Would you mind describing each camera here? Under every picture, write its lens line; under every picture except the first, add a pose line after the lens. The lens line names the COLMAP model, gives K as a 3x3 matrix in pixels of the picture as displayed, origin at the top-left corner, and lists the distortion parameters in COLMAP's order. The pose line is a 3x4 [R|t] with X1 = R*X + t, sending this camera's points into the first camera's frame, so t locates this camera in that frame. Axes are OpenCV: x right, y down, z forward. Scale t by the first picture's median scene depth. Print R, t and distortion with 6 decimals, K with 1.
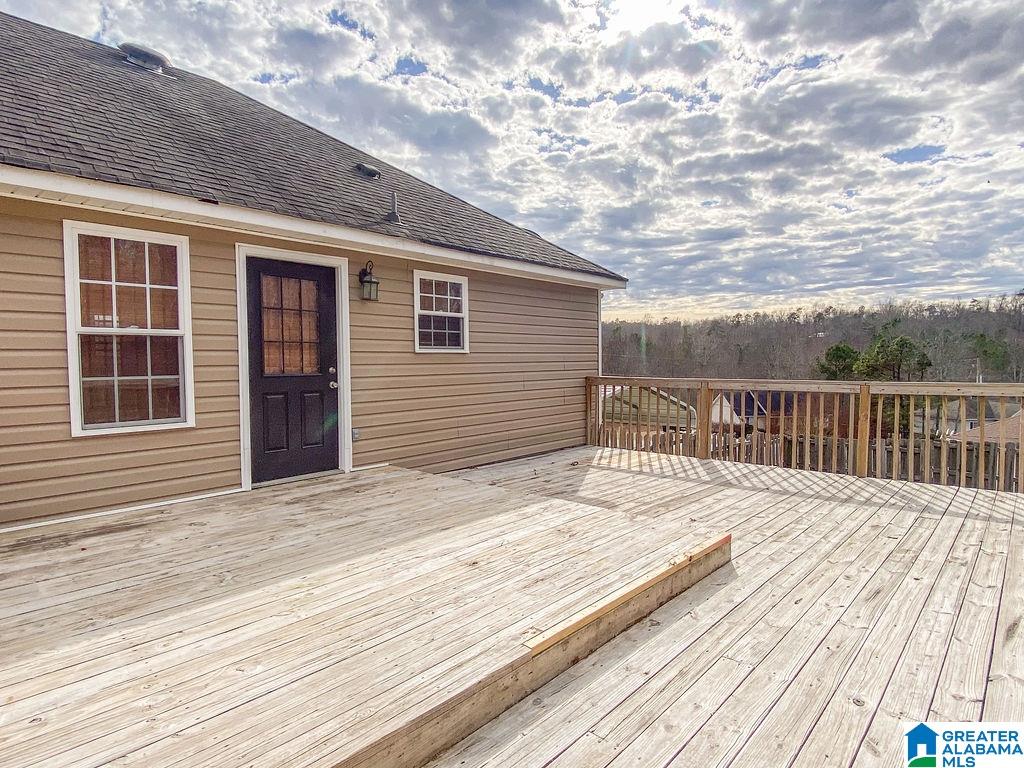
lens RADIAL K [[573.4, 0, 512.0], [0, 573.4, 357.5], [0, 0, 1]] dist [0.067747, -0.068368]
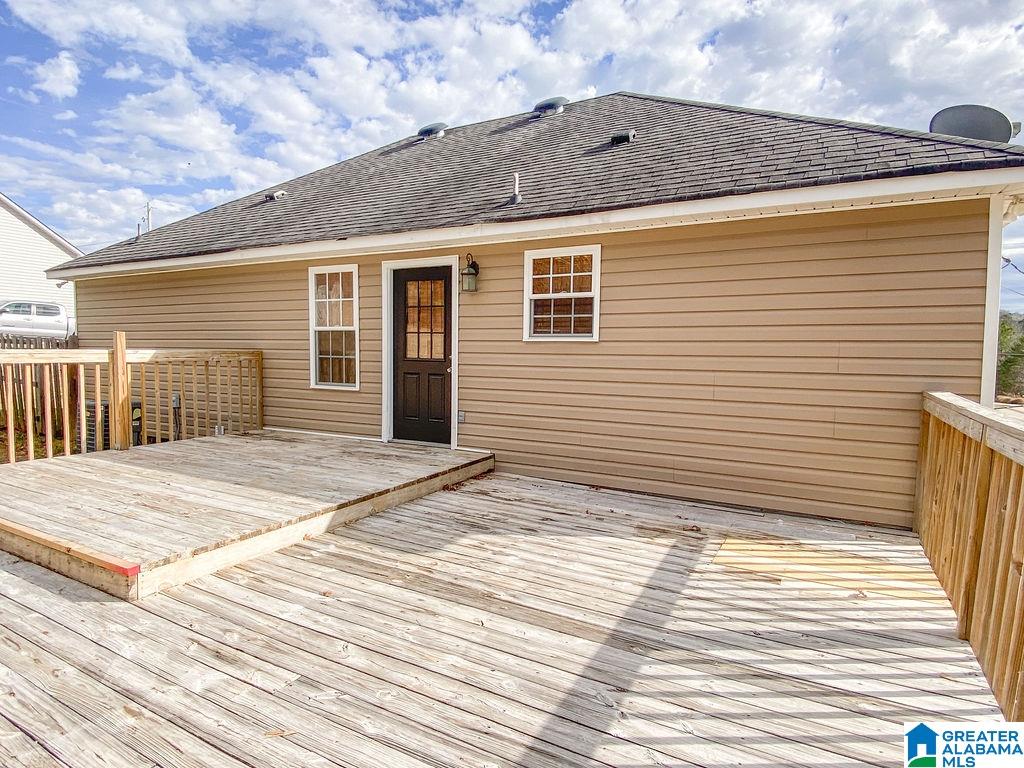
lens RADIAL K [[573.4, 0, 512.0], [0, 573.4, 357.5], [0, 0, 1]] dist [0.067747, -0.068368]
pose [[0.229819, 0.019401, -0.973040, 0.111182], [-0.012200, 0.999780, 0.017052, 0.000343], [0.973157, 0.007952, 0.230005, 0.117896]]
